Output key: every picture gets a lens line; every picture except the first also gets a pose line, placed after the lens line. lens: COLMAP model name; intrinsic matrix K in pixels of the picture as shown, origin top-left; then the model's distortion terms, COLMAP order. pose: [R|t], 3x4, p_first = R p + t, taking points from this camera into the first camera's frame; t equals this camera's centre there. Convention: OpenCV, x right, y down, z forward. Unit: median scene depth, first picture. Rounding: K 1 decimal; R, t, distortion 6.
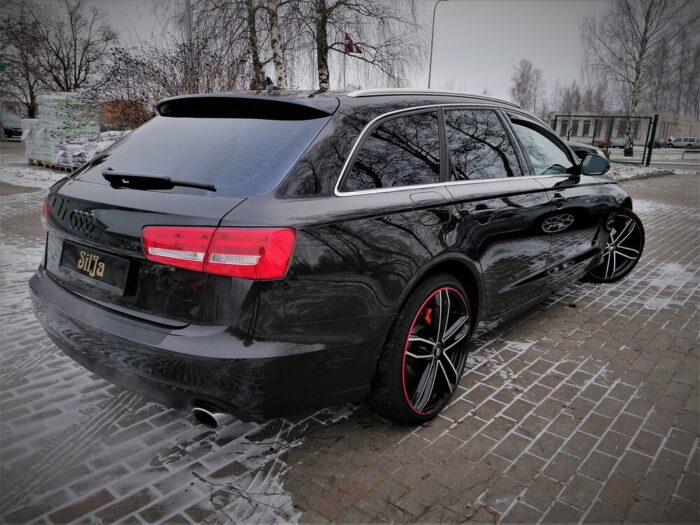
lens RADIAL K [[517.4, 0, 351.3], [0, 517.4, 260.5], [0, 0, 1]] dist [0.092351, -0.096540]
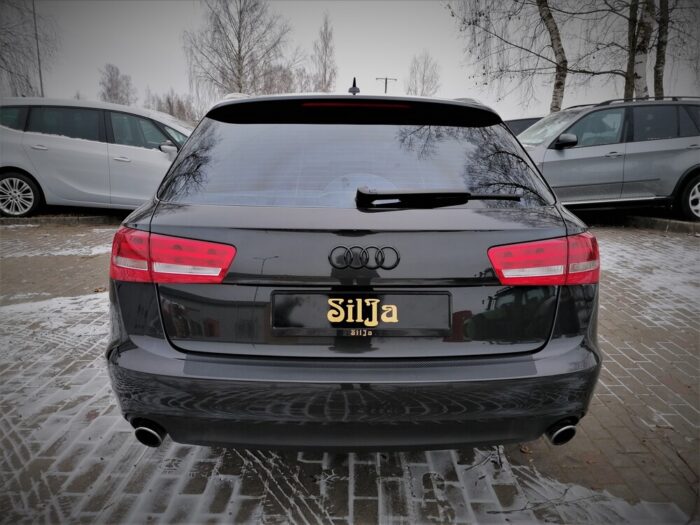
lens RADIAL K [[517.4, 0, 351.5], [0, 517.4, 261.6], [0, 0, 1]] dist [0.092351, -0.096540]
pose [[0.752035, -0.153613, 0.640973, -0.147736], [0.160798, 0.985839, 0.047602, -0.015549], [-0.639208, 0.067269, 0.766086, 0.063098]]
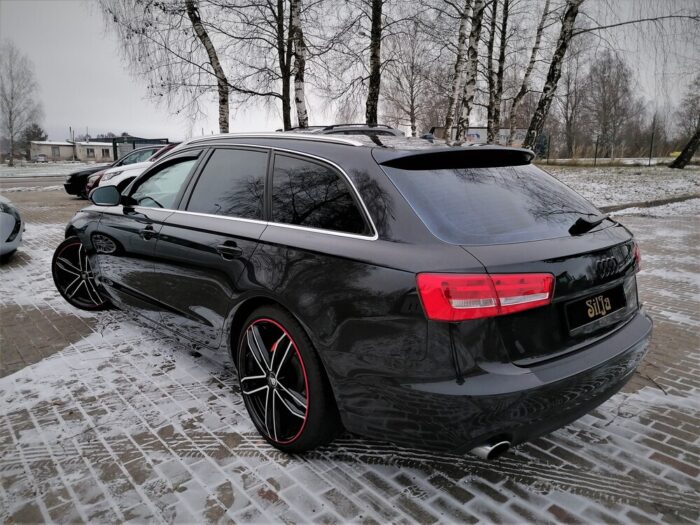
lens RADIAL K [[517.4, 0, 353.6], [0, 517.4, 263.0], [0, 0, 1]] dist [0.092351, -0.096540]
pose [[0.145561, -0.217203, 0.965212, -0.241177], [0.234550, 0.955366, 0.179615, -0.059208], [-0.961144, 0.200245, 0.190009, 0.190763]]
